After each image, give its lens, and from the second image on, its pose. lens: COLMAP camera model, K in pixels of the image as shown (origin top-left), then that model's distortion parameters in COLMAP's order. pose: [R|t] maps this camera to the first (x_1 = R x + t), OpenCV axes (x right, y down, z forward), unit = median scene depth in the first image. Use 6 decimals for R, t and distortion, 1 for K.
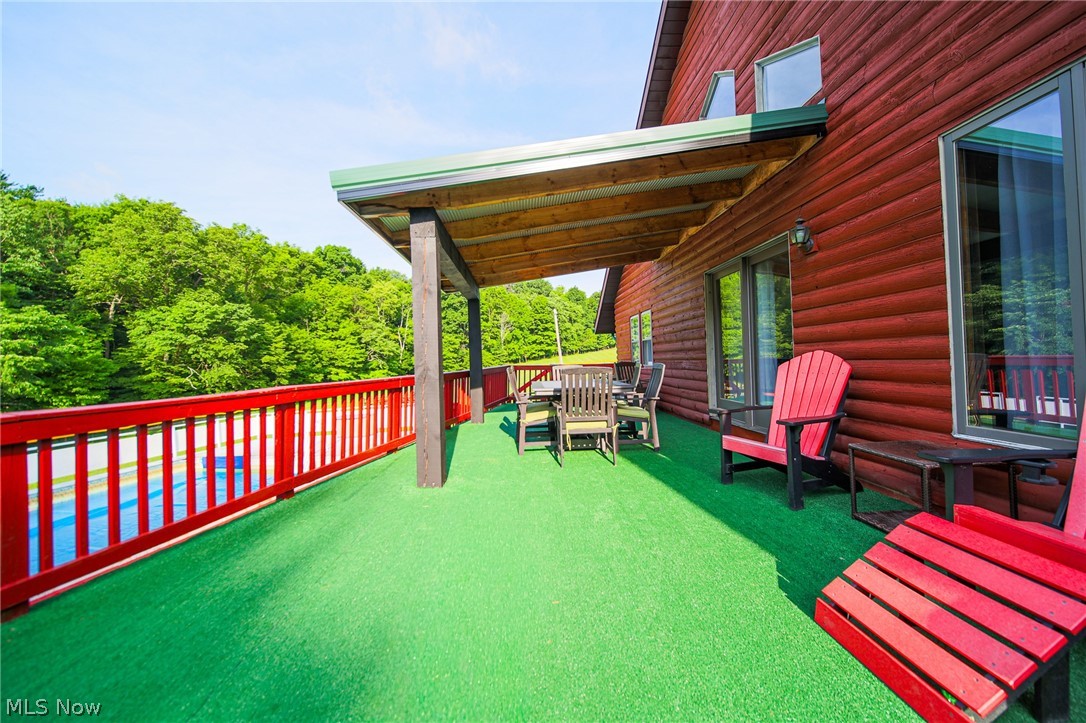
lens RADIAL K [[403.8, 0, 540.7], [0, 403.8, 353.8], [0, 0, 1]] dist [-0.000595, -0.000282]
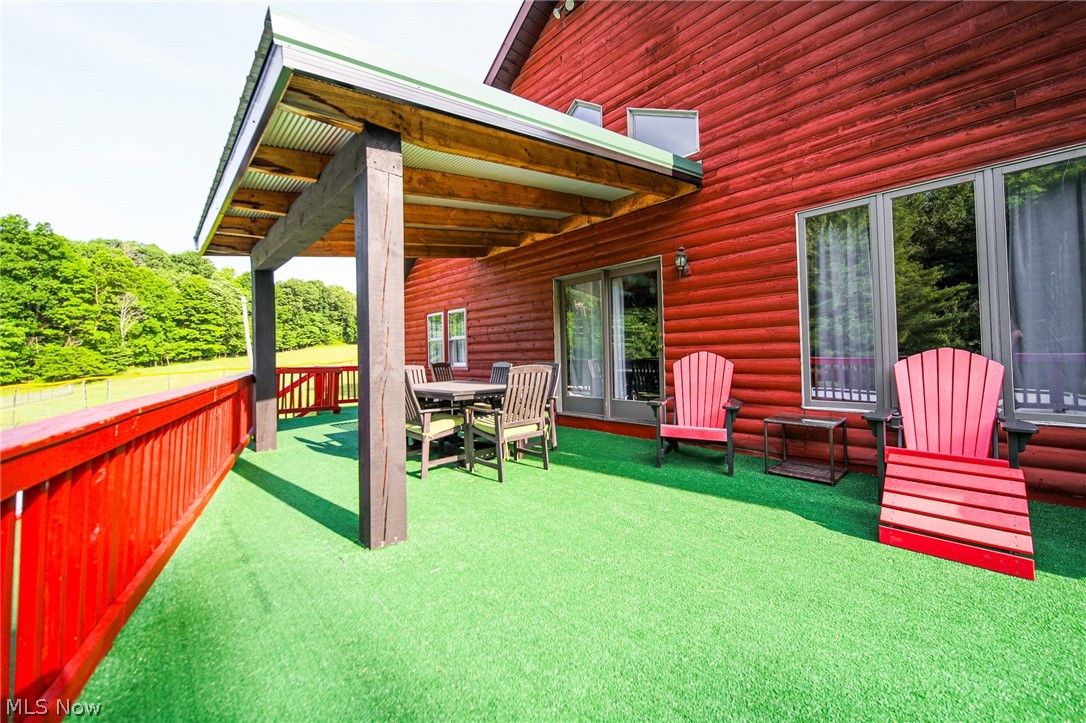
lens RADIAL K [[415.6, 0, 541.6], [0, 415.6, 346.4], [0, 0, 1]] dist [-0.000253, -0.000304]
pose [[0.760032, 0.028942, 0.649240, -0.429358], [-0.012659, 0.999478, -0.029737, 0.016155], [-0.649762, 0.014382, 0.760002, 0.245687]]
